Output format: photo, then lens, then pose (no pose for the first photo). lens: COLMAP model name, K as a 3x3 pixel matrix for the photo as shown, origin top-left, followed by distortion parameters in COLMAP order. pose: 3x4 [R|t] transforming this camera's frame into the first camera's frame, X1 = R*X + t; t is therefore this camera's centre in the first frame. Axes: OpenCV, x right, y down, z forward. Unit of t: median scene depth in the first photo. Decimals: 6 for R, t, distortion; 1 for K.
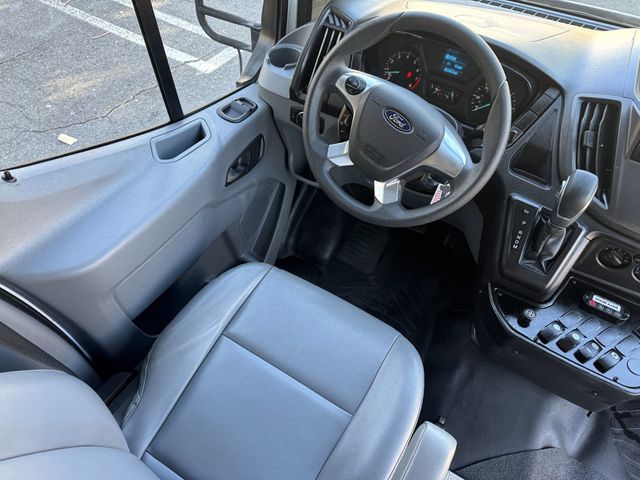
lens RADIAL K [[445.9, 0, 325.3], [0, 445.9, 243.4], [0, 0, 1]] dist [0.057642, -0.064275]
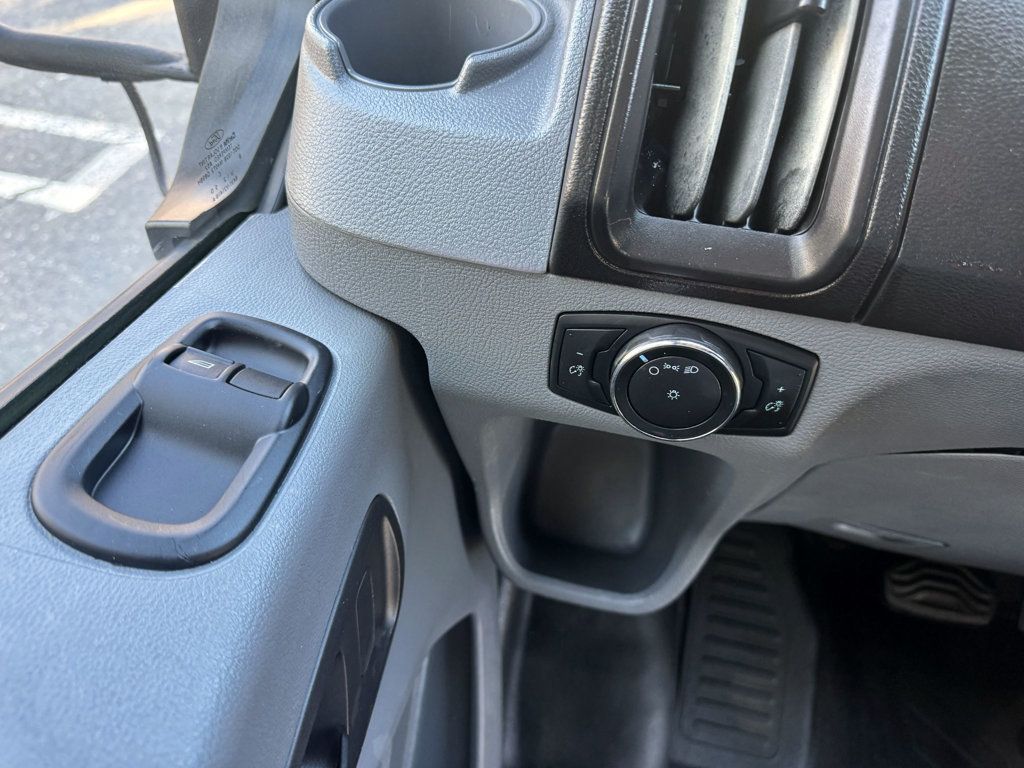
lens RADIAL K [[713.5, 0, 507.7], [0, 713.5, 382.3], [0, 0, 1]] dist [0.057642, -0.064275]
pose [[0.951388, -0.228026, 0.207038, -0.179169], [0.240487, 0.969954, -0.036812, -0.335519], [-0.192423, 0.084812, 0.977640, 0.923767]]
